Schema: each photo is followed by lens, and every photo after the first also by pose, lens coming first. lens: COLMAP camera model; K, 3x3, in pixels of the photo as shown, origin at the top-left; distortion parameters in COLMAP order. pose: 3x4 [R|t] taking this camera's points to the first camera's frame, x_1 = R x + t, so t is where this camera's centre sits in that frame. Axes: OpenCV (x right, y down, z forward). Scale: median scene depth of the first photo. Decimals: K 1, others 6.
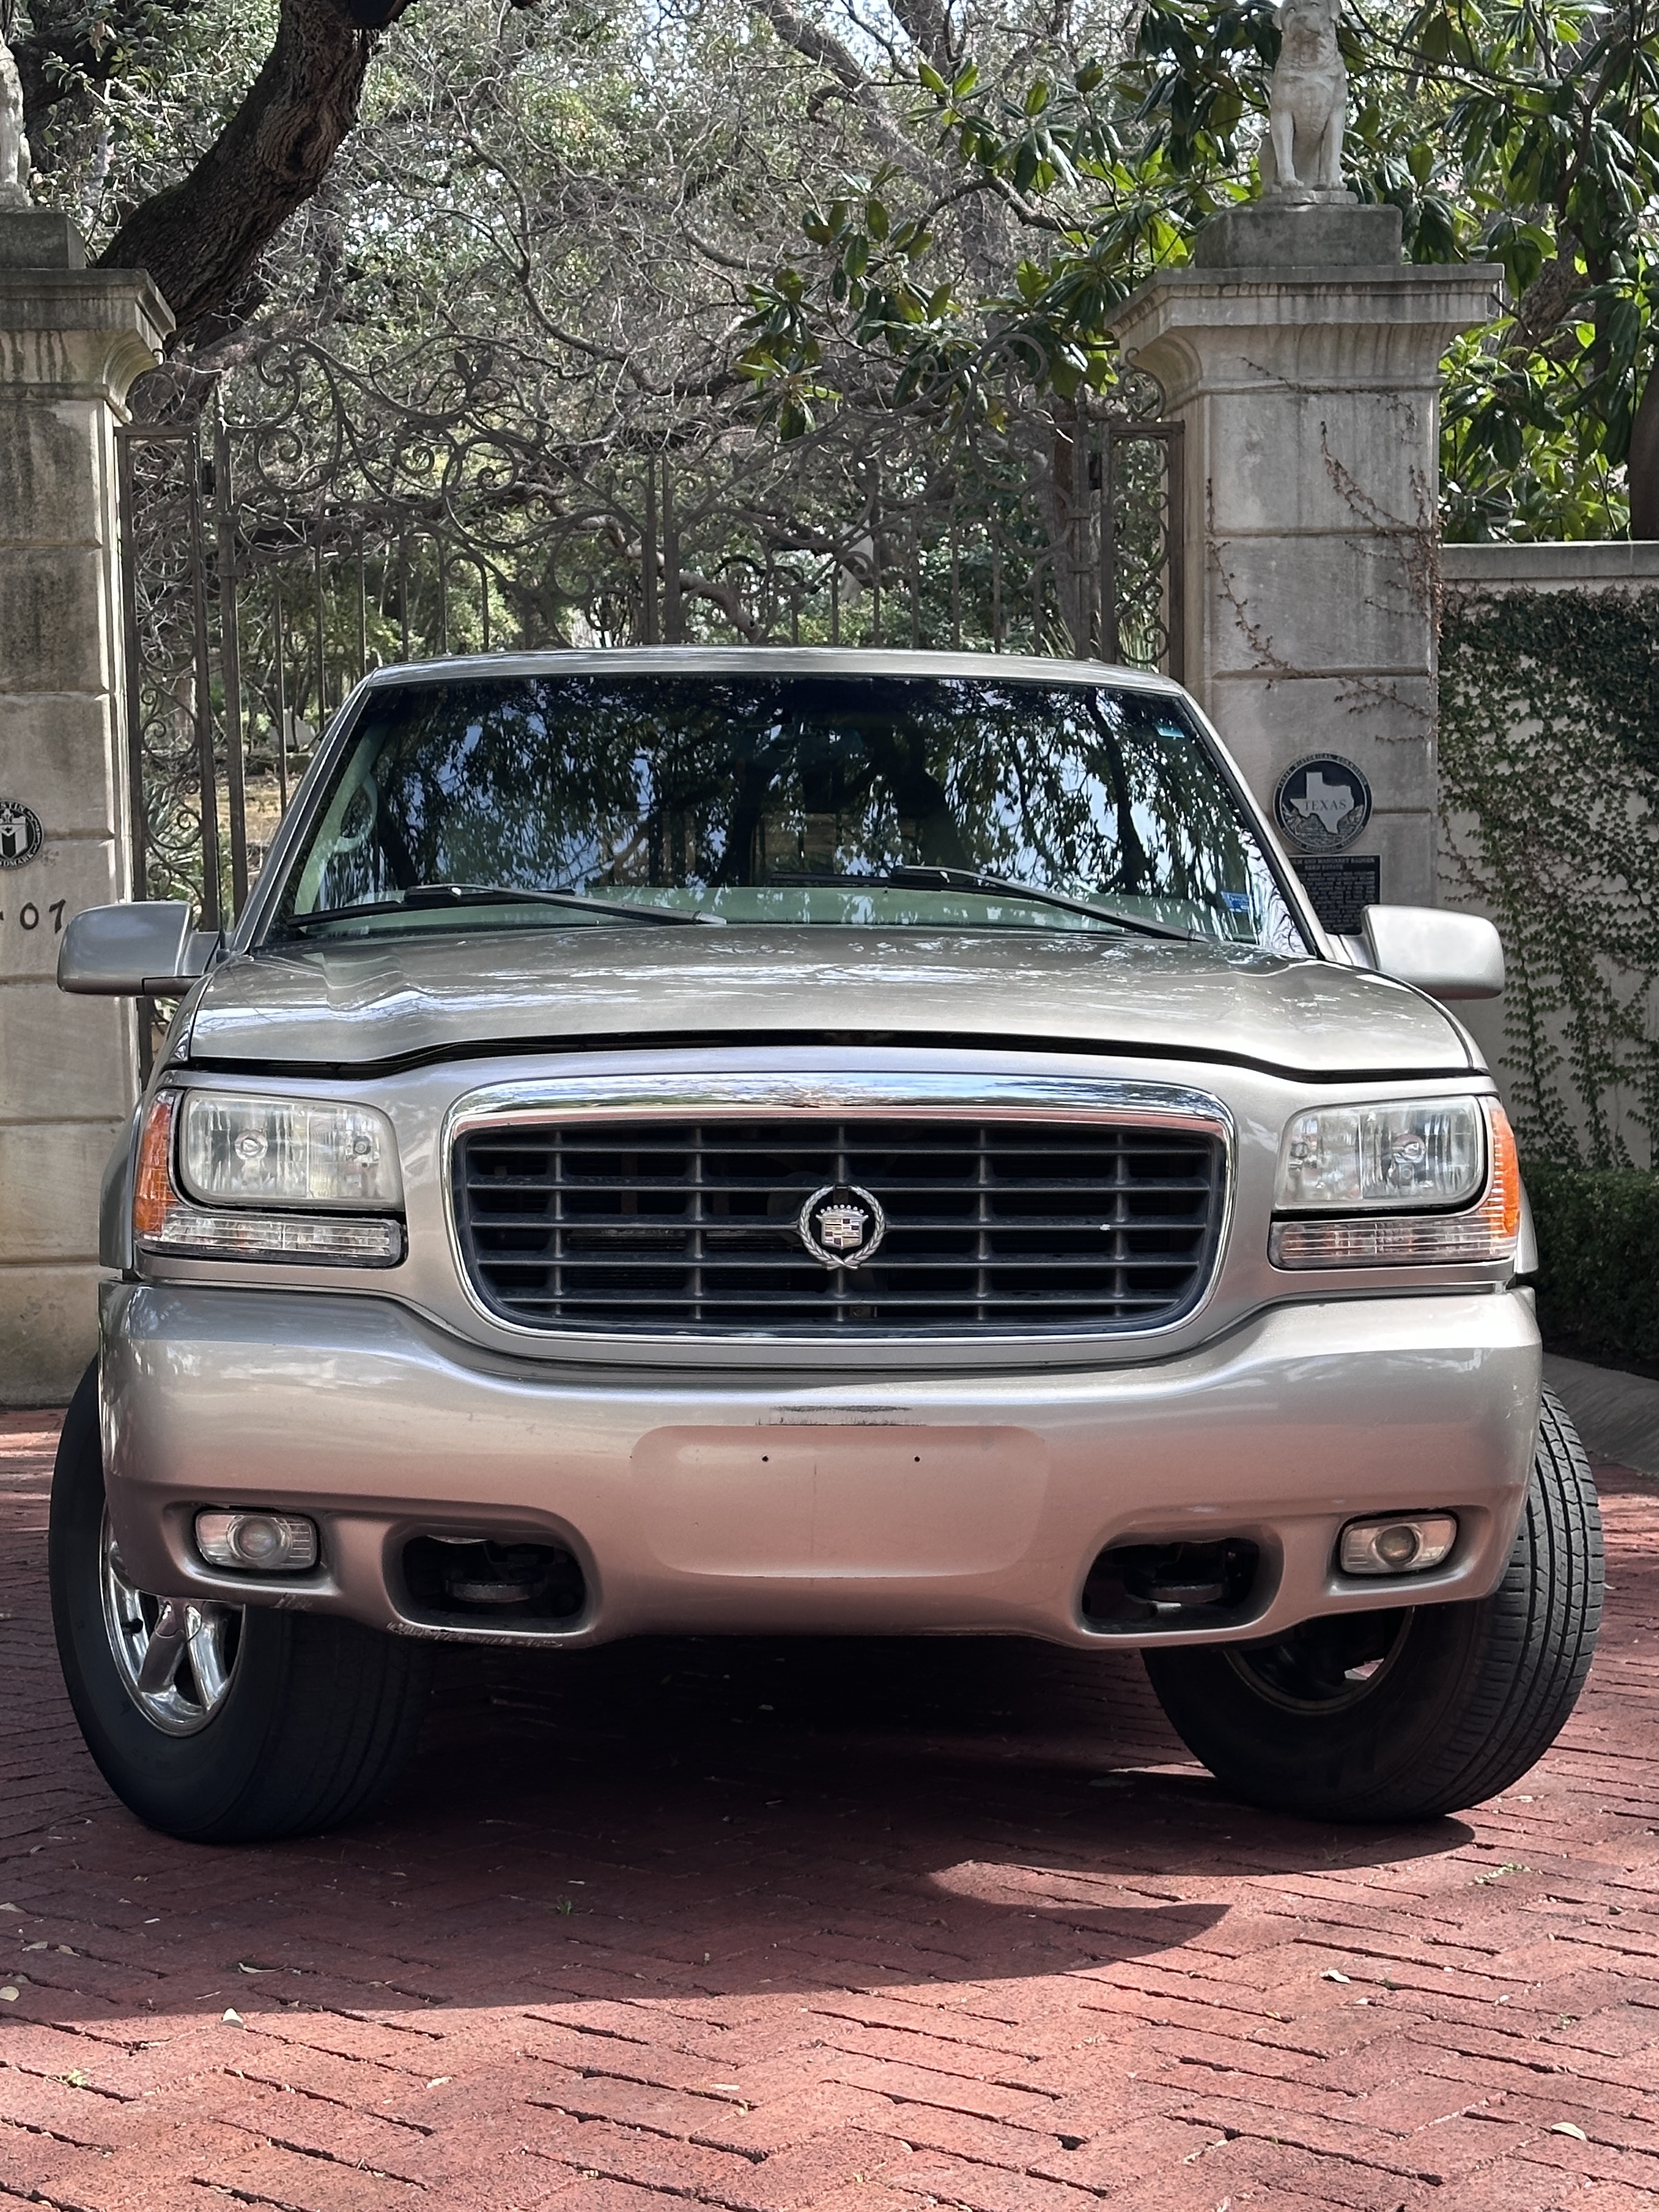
lens RADIAL K [[3045.7, 0, 1037.0], [0, 3045.7, 1114.7], [0, 0, 1]] dist [0.077126, 0.000319]
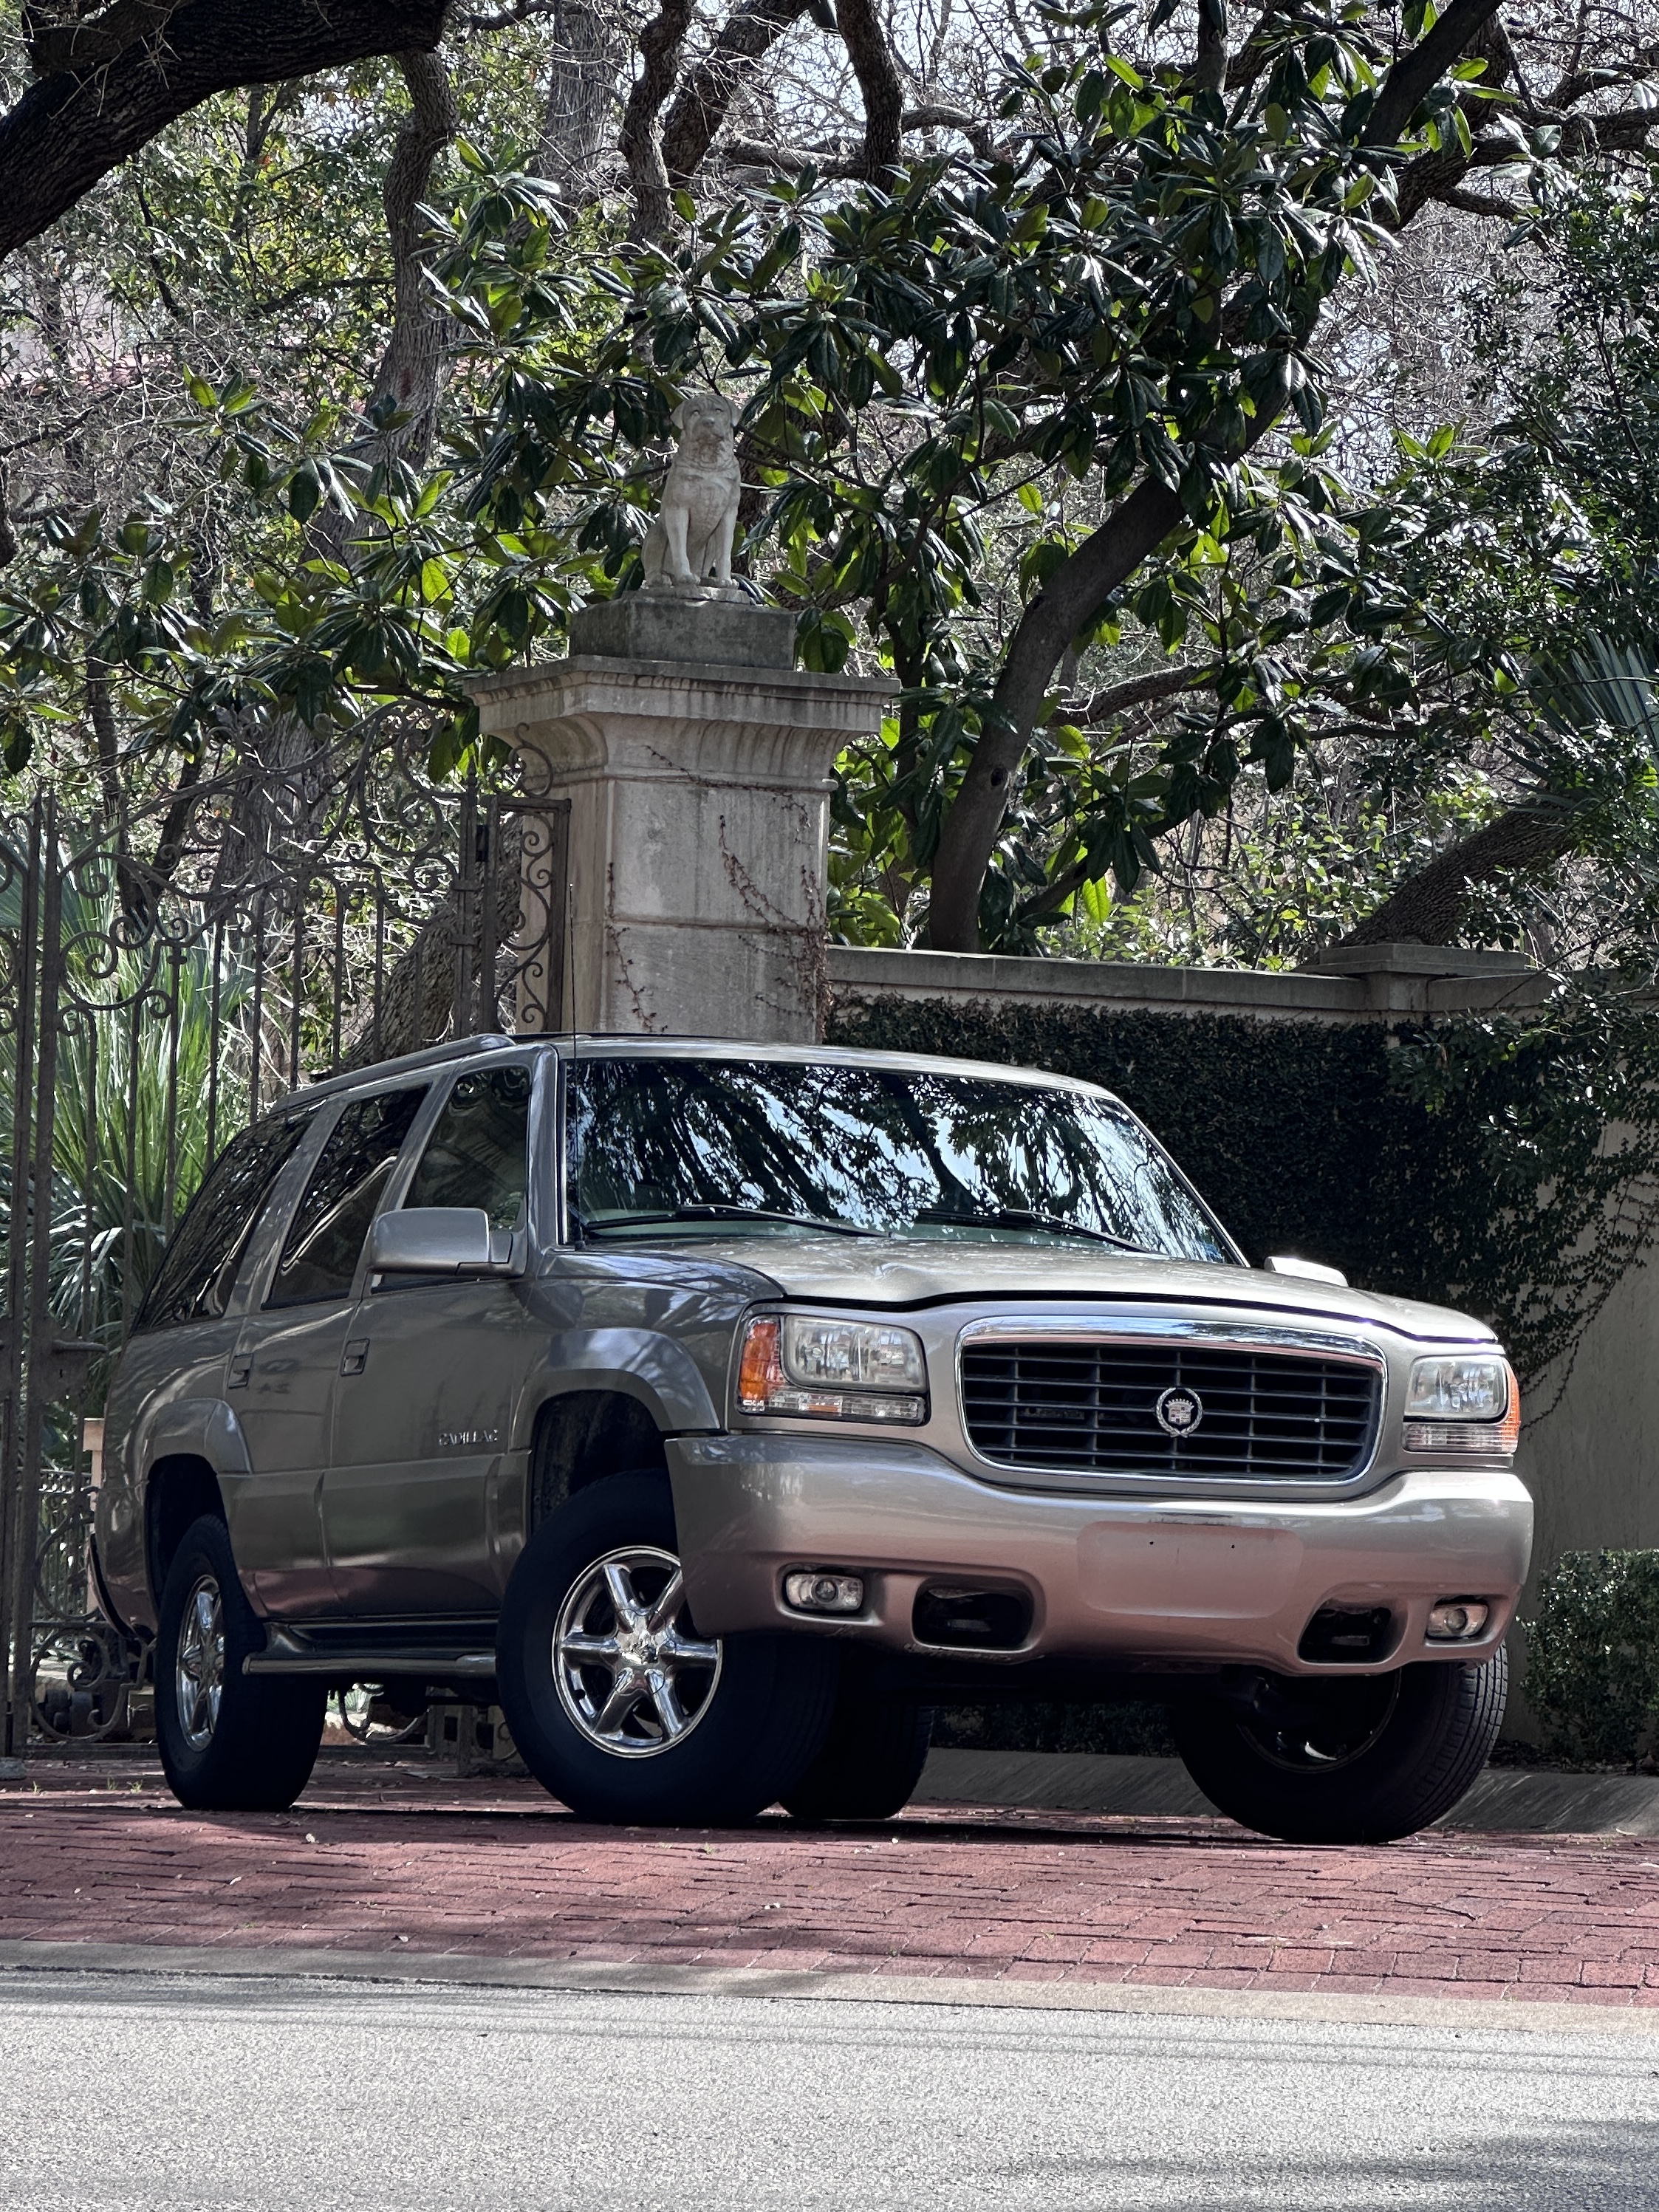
lens RADIAL K [[4920.1, 0, 829.5], [0, 4920.1, 1106.0], [0, 0, 1]] dist [-0.093287, 0.101875]
pose [[0.948839, 0.062802, 0.309451, -1.082424], [-0.022339, 0.990917, -0.132609, 0.230438], [-0.314968, 0.118912, 0.941623, -1.495222]]
